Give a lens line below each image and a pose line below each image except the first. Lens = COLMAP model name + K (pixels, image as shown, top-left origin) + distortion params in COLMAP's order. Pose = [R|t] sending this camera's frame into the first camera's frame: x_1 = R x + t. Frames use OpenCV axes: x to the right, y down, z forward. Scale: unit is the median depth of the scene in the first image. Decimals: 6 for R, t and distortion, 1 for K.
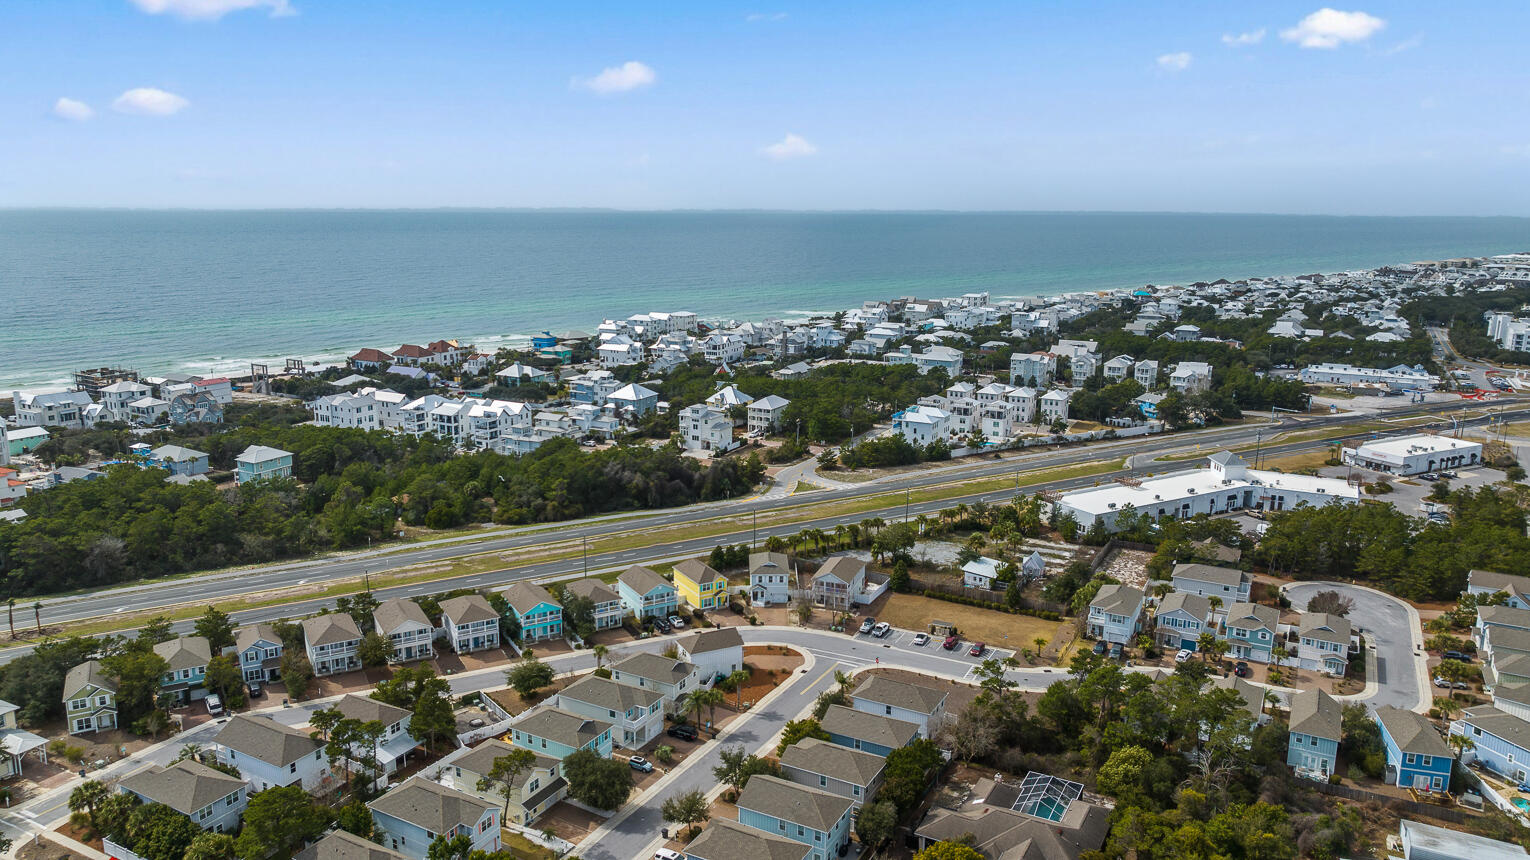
lens RADIAL K [[1075.6, 0, 765.0], [0, 1075.6, 430.0], [0, 0, 1]] dist [-0.014561, -0.006216]
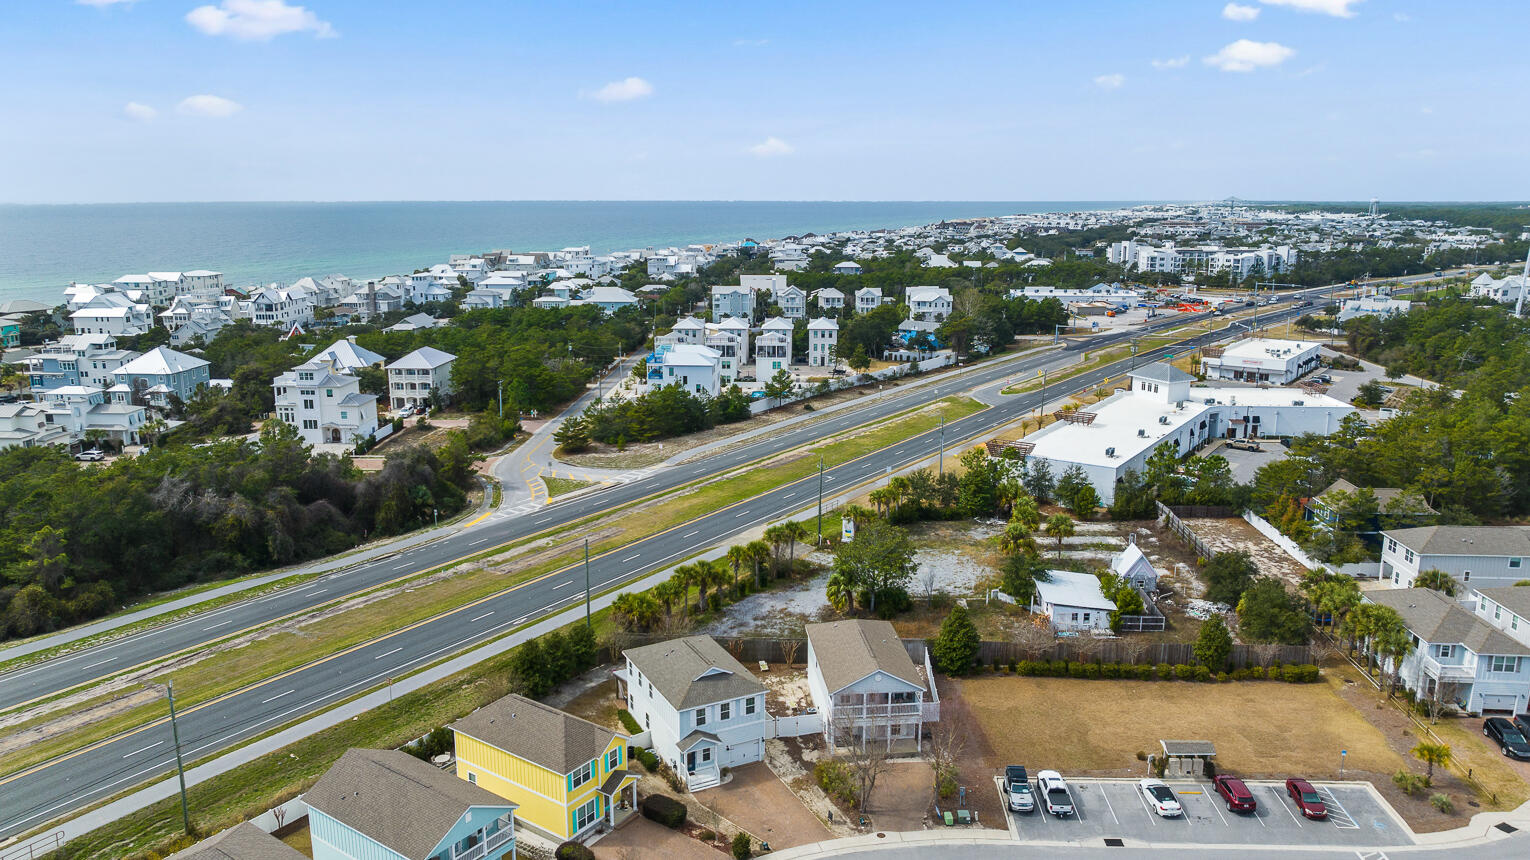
lens RADIAL K [[1084.3, 0, 765.0], [0, 1084.3, 430.0], [0, 0, 1]] dist [-0.018158, 0.002663]
pose [[0.904961, -0.096167, 0.414484, -0.086479], [0.093935, 0.995243, 0.025820, 0.018464], [-0.414995, 0.015569, 0.909690, 0.408902]]
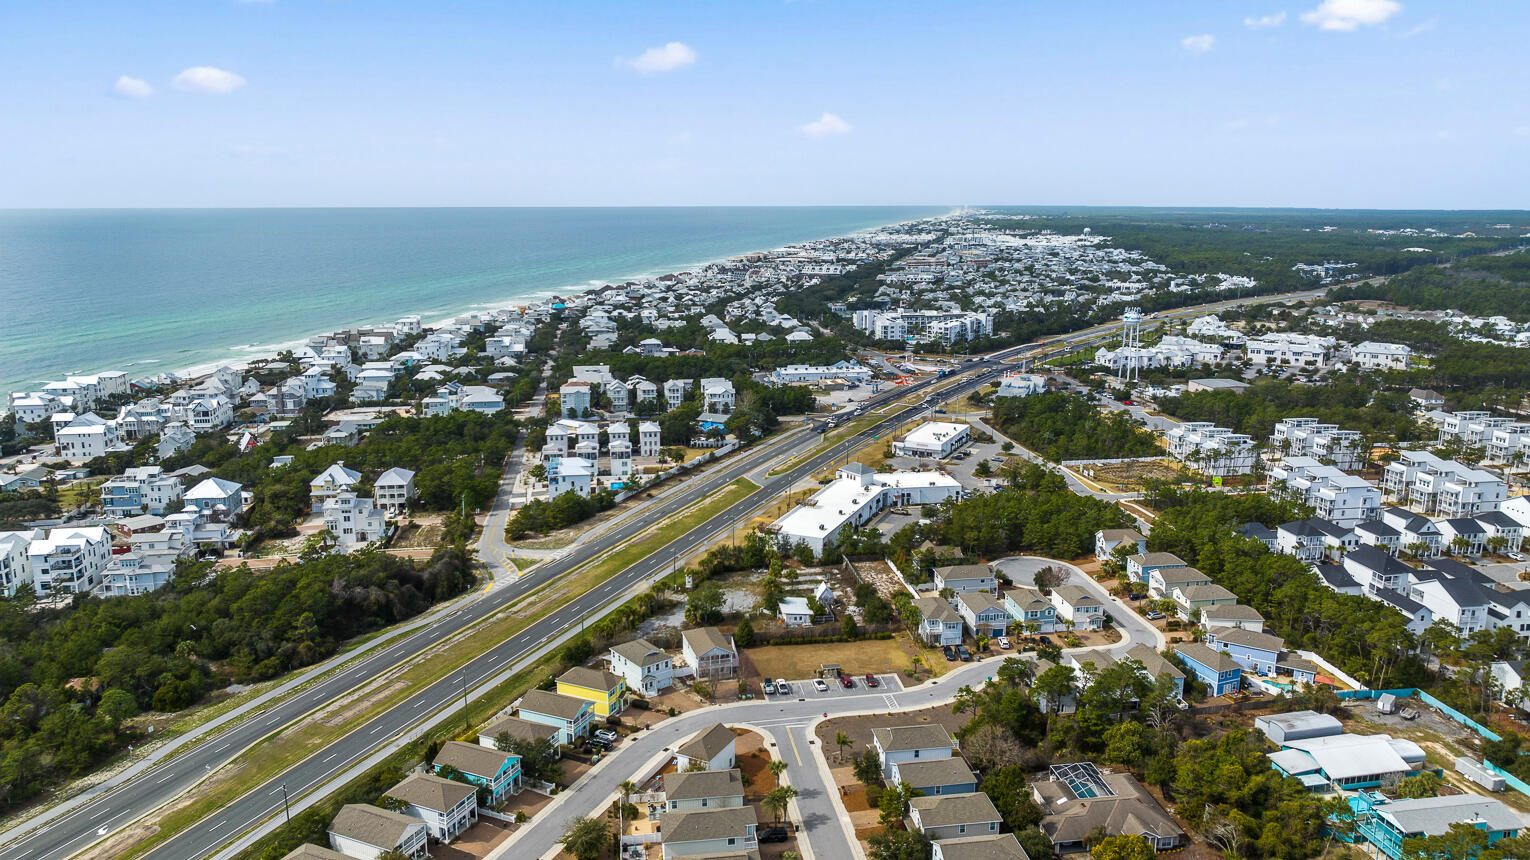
lens RADIAL K [[1075.6, 0, 765.0], [0, 1075.6, 430.0], [0, 0, 1]] dist [-0.014561, -0.006216]
pose [[0.801985, -0.131334, 0.582727, -0.304443], [0.128735, 0.990607, 0.046088, -0.074292], [-0.583307, 0.038055, 0.811360, 0.072487]]
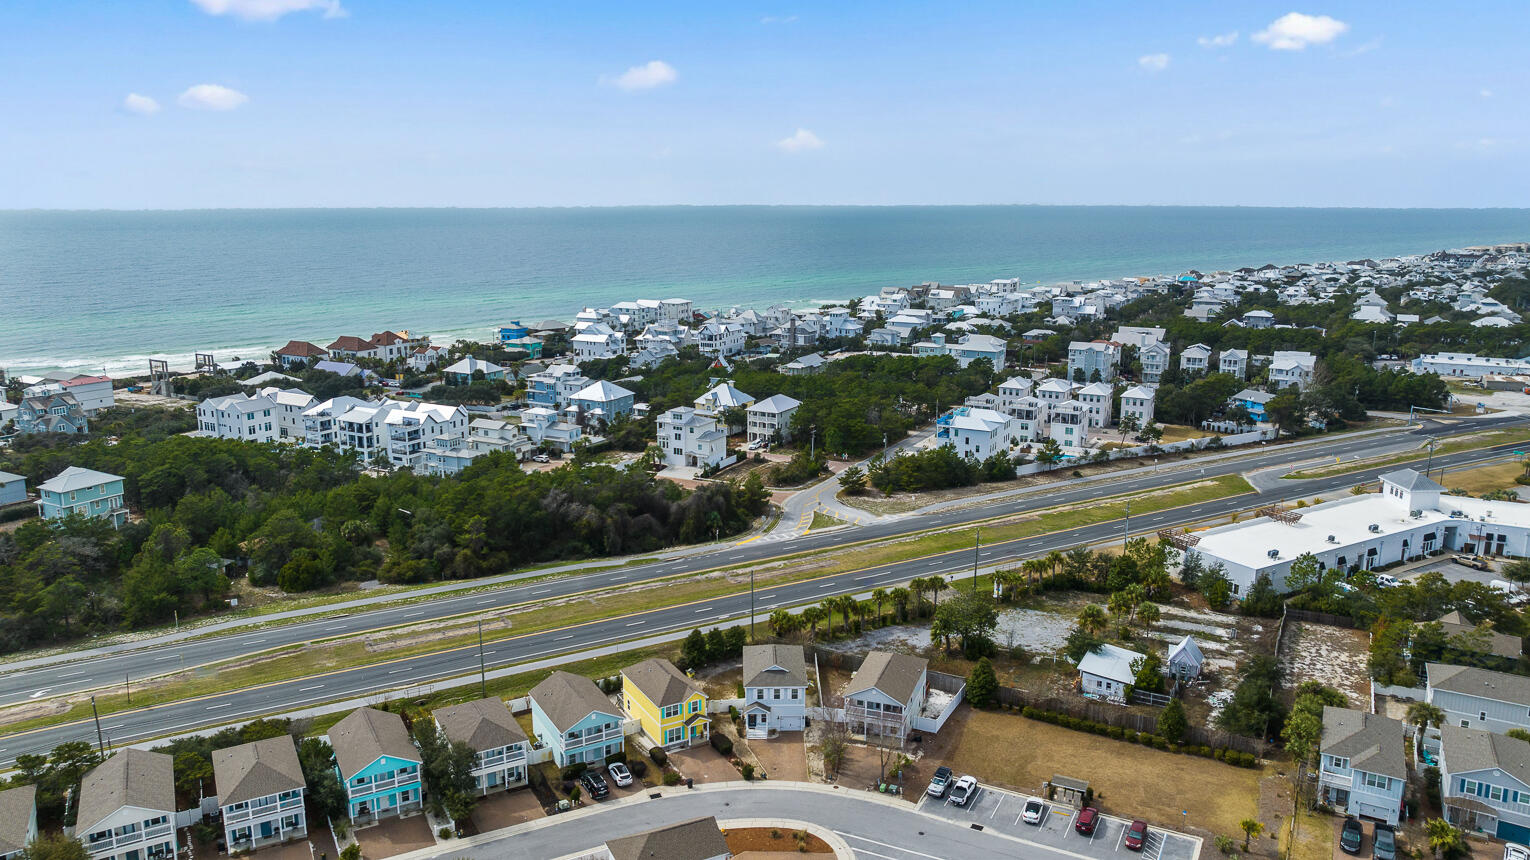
lens RADIAL K [[1075.6, 0, 765.0], [0, 1075.6, 430.0], [0, 0, 1]] dist [-0.014561, -0.006216]
pose [[0.999970, -0.004677, -0.006129, 0.001780], [0.004689, 0.999987, 0.001897, -0.009118], [0.006120, -0.001926, 0.999979, 0.245895]]
